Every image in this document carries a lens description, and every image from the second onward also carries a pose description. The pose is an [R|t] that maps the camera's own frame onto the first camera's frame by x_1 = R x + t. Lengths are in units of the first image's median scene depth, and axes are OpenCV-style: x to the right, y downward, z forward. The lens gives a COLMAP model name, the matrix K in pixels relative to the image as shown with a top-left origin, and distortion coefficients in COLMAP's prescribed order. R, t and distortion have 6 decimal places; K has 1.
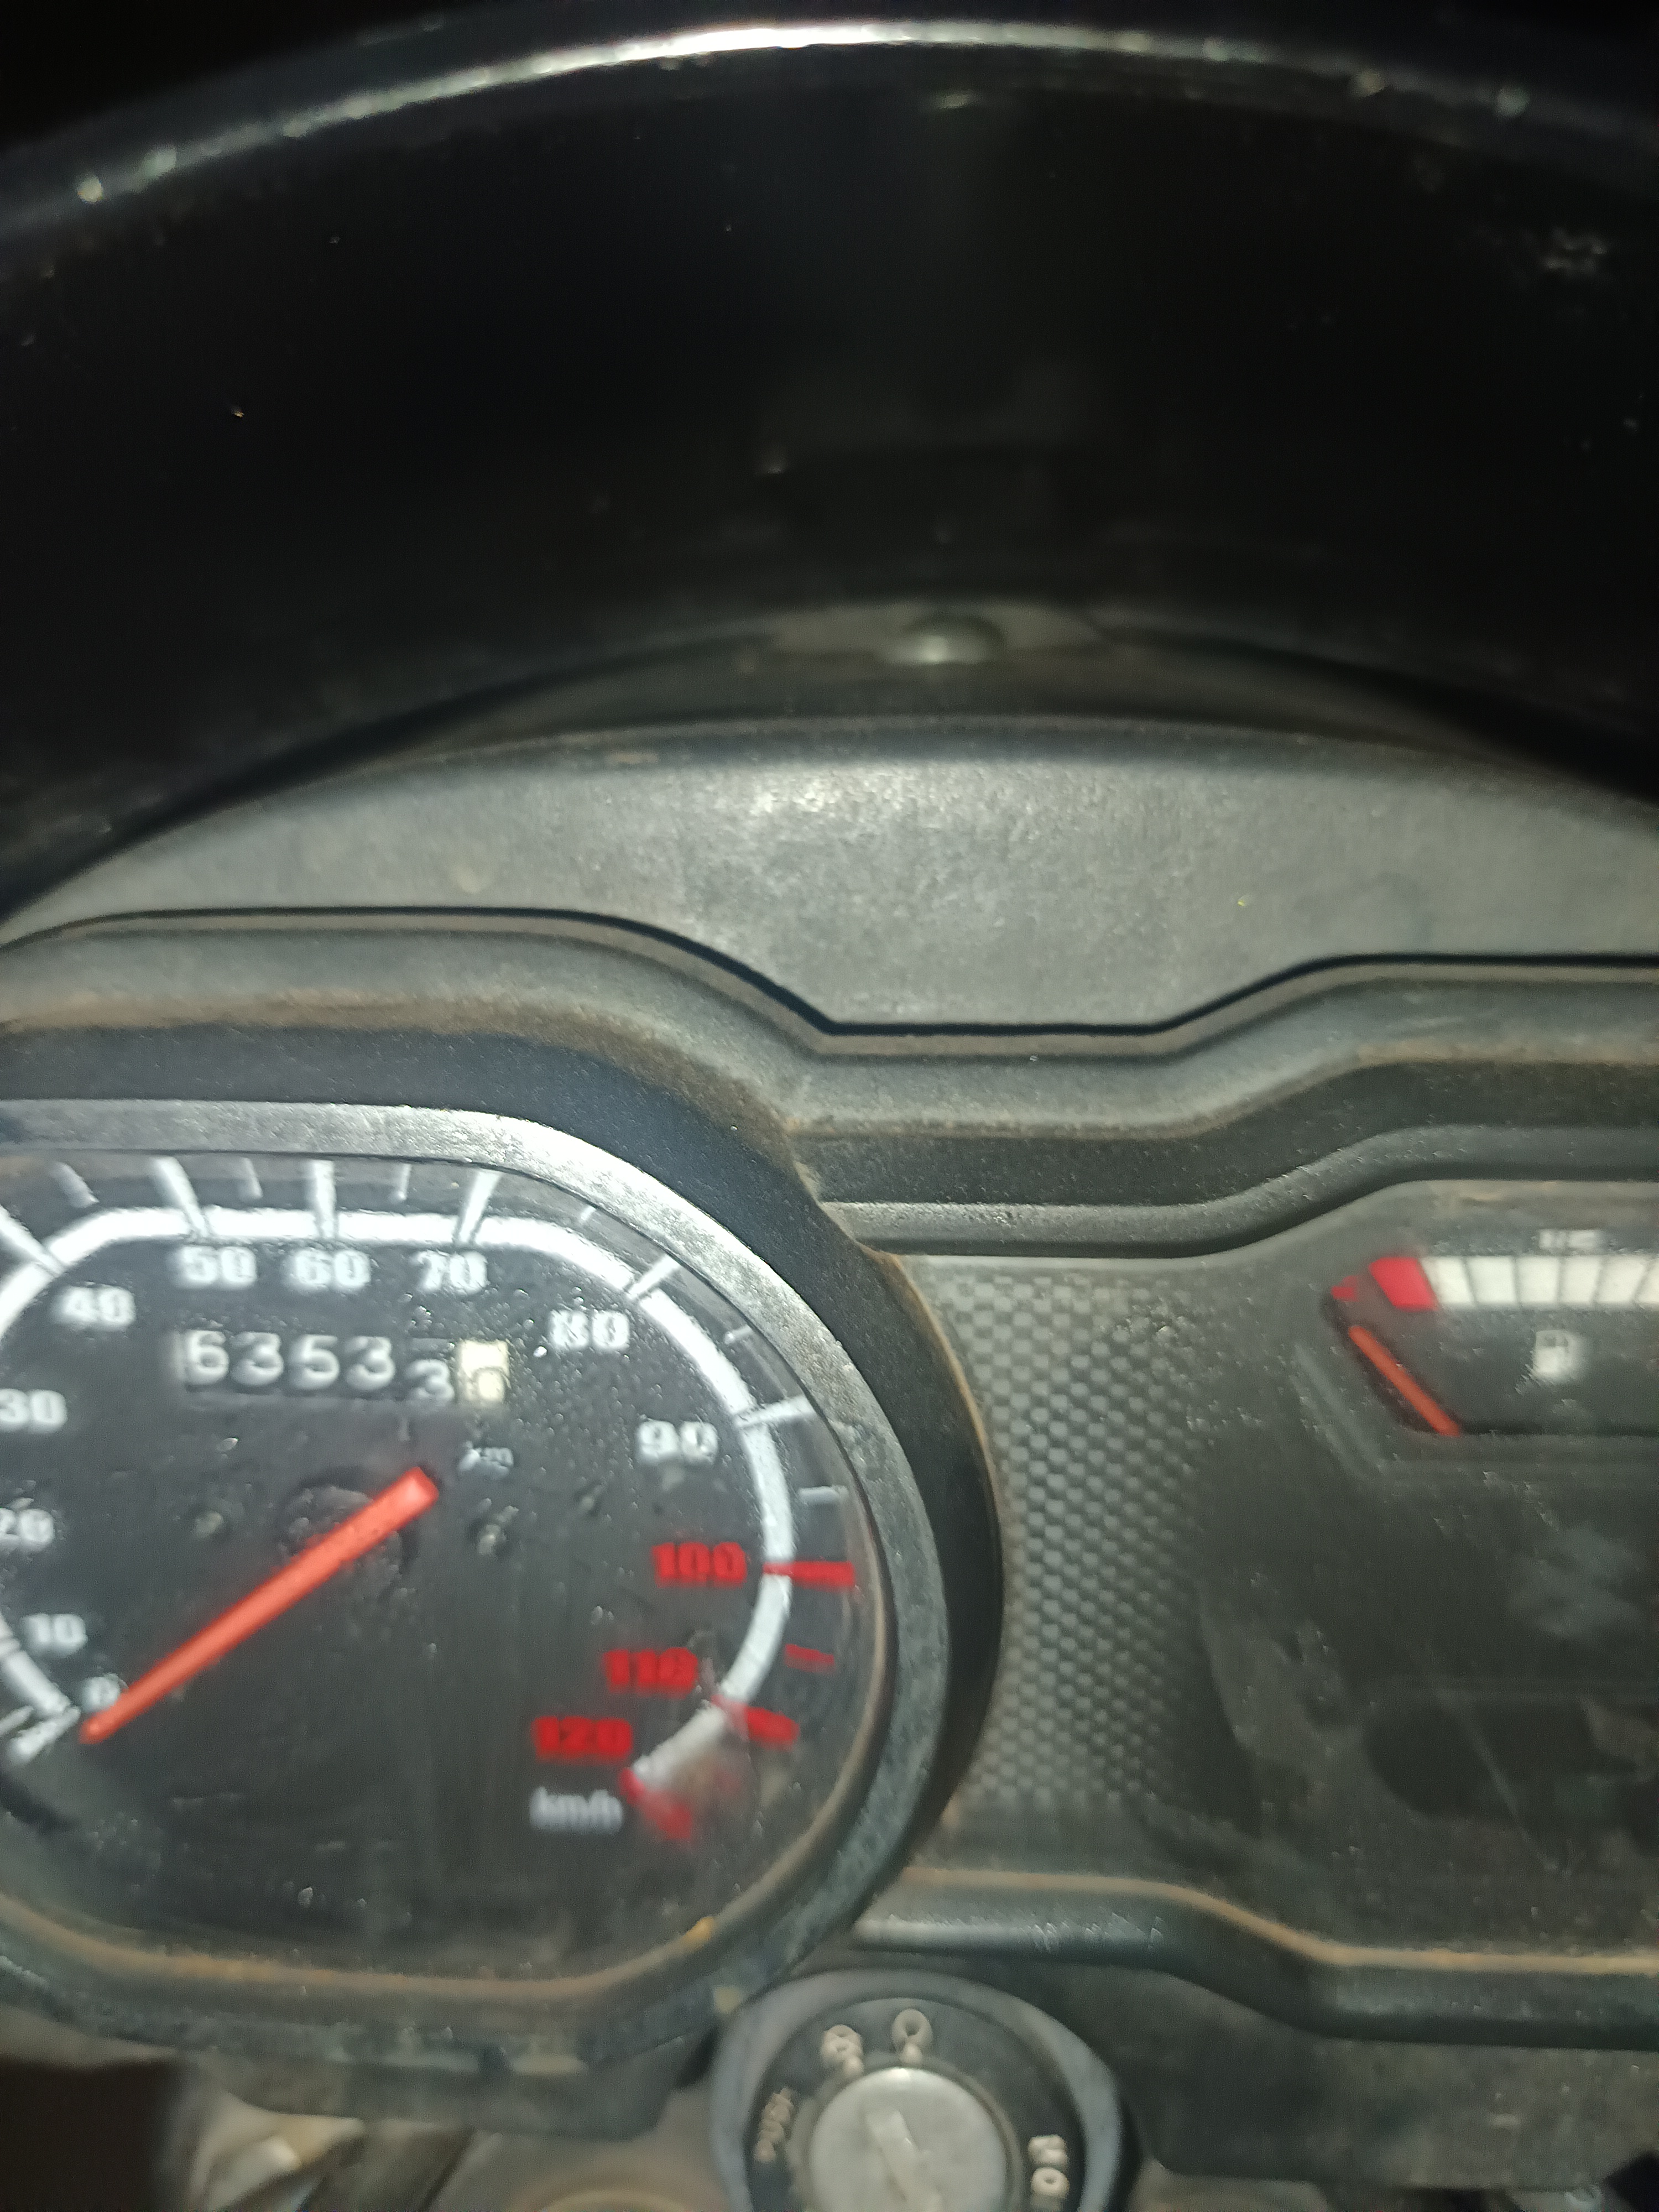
lens RADIAL K [[1607.7, 0, 823.0], [0, 1607.7, 1108.6], [0, 0, 1]] dist [-0.066731, 0.020636]
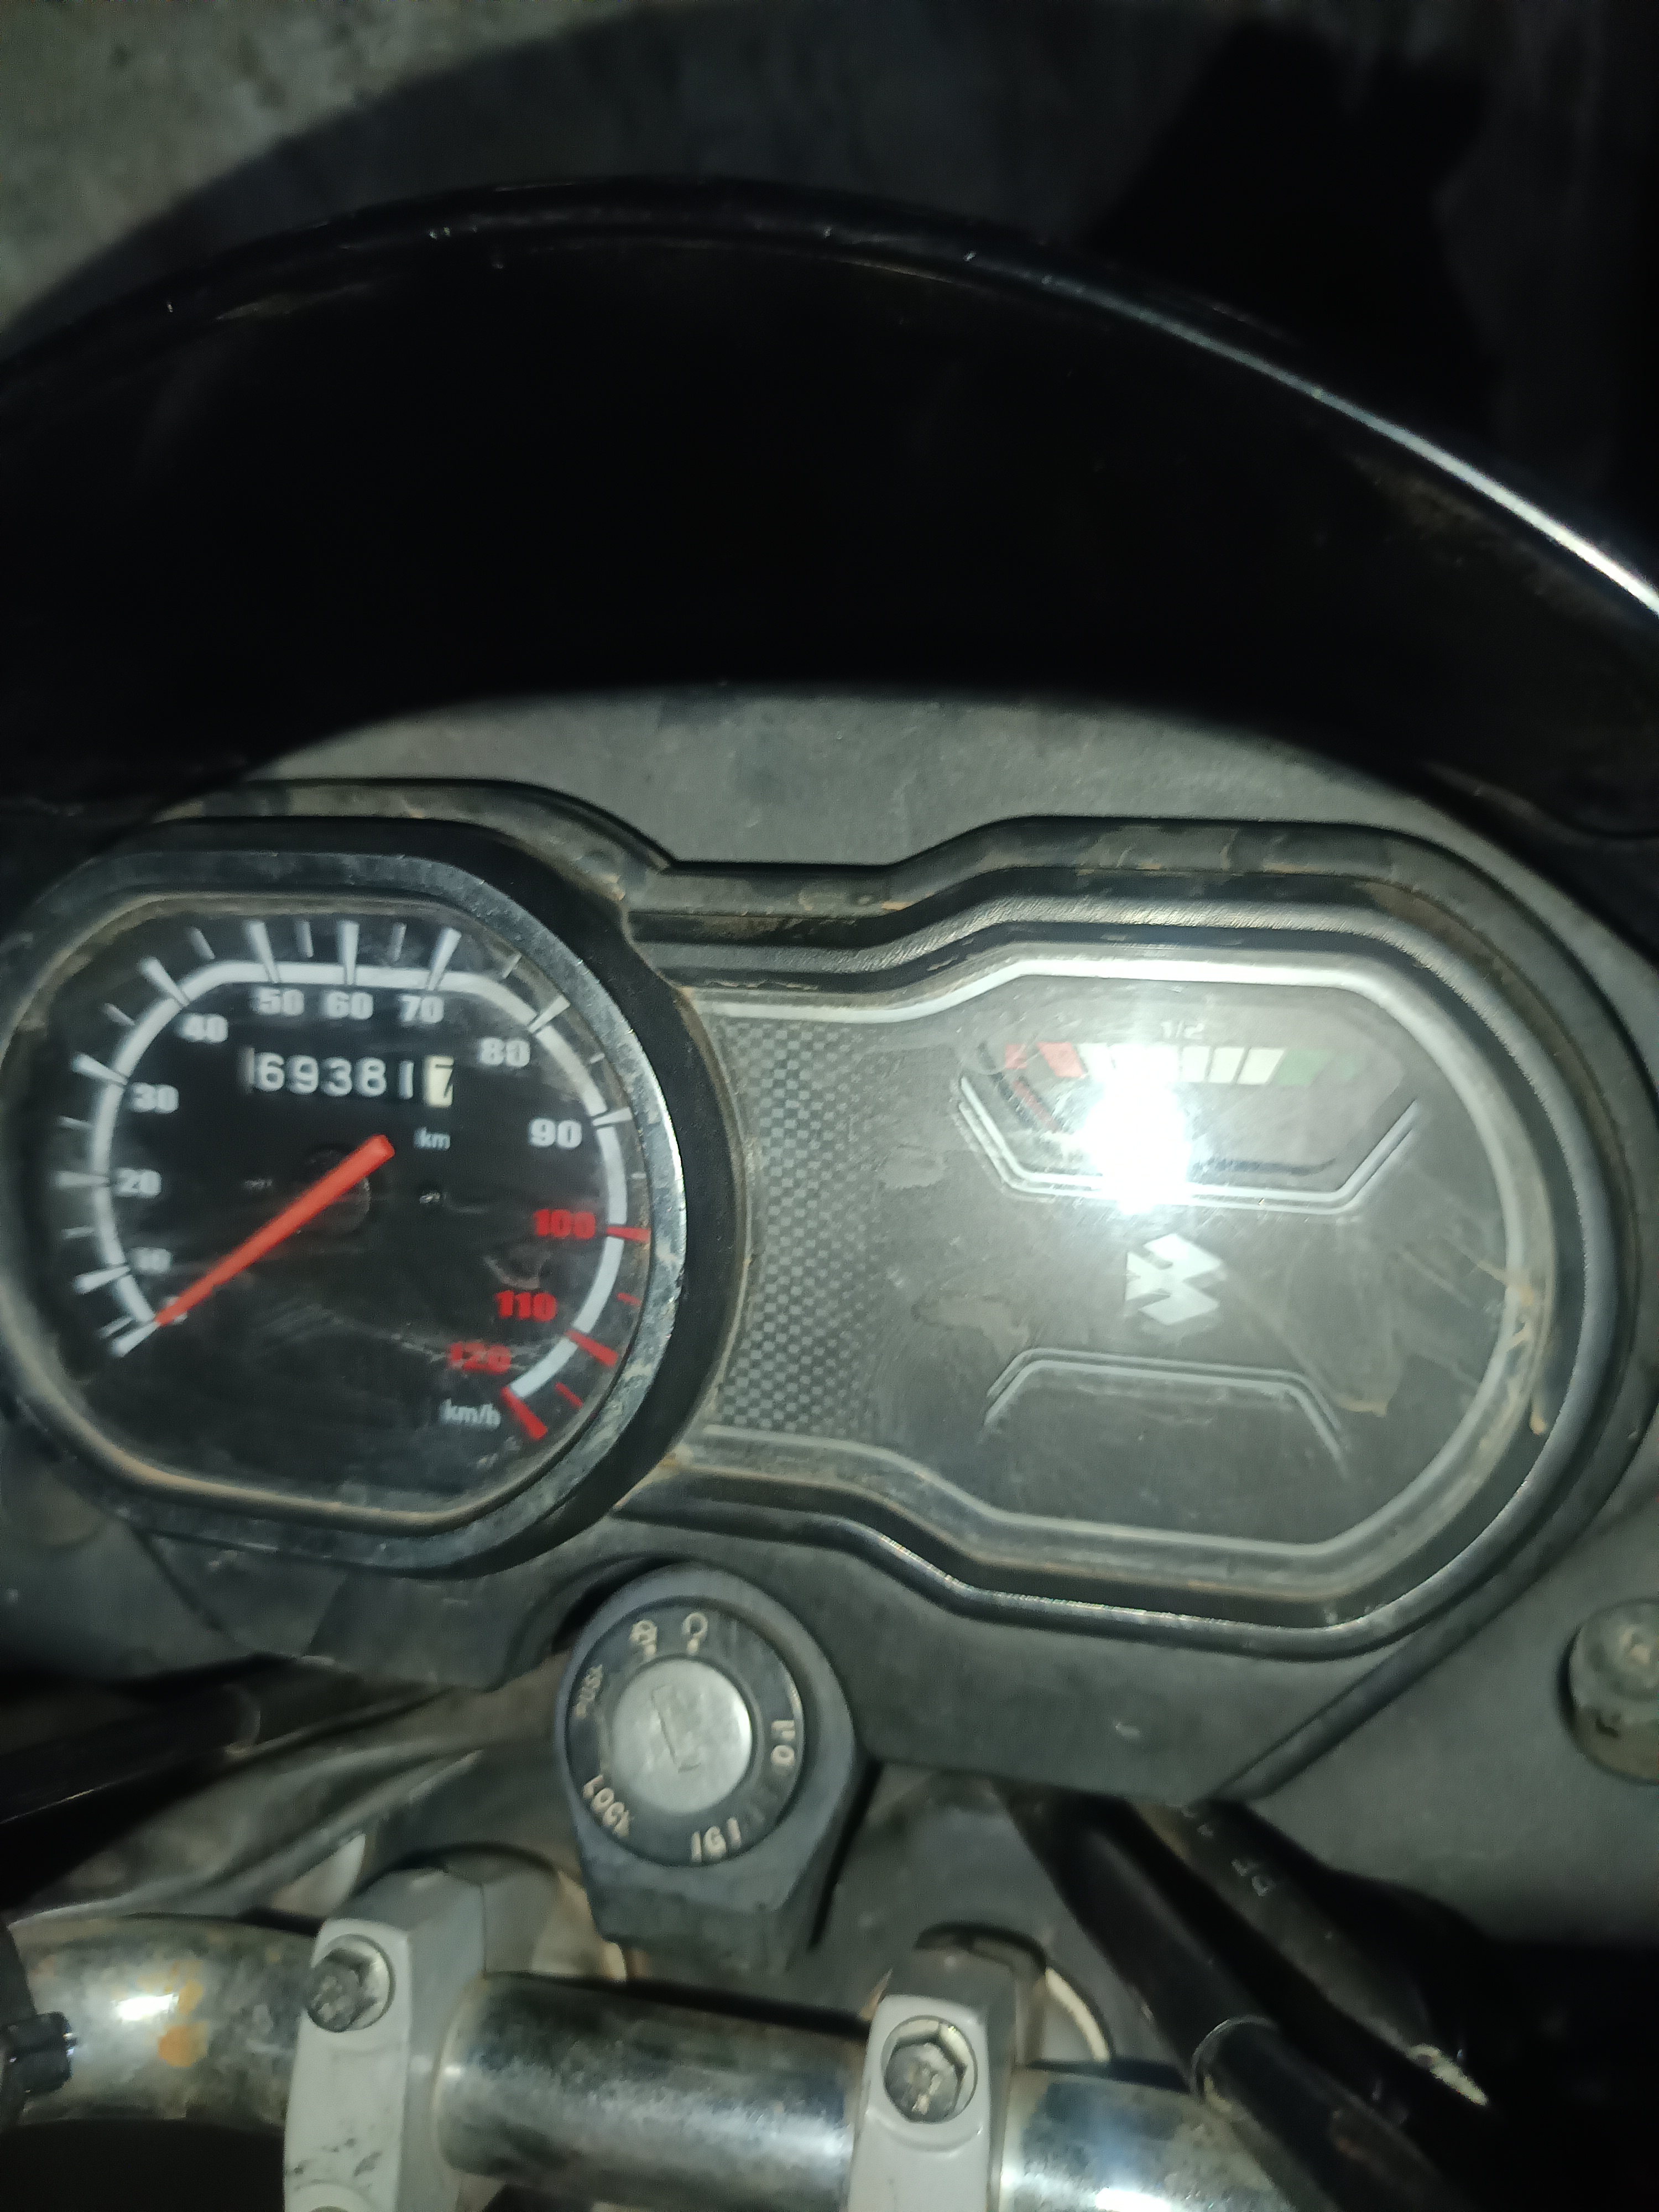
lens RADIAL K [[1705.3, 0, 816.7], [0, 1705.3, 1103.8], [0, 0, 1]] dist [-0.069391, 0.025439]
pose [[0.981560, 0.060129, -0.181453, 0.429060], [-0.087860, 0.984943, -0.148887, 0.393378], [0.169769, 0.162084, 0.972063, -0.484351]]
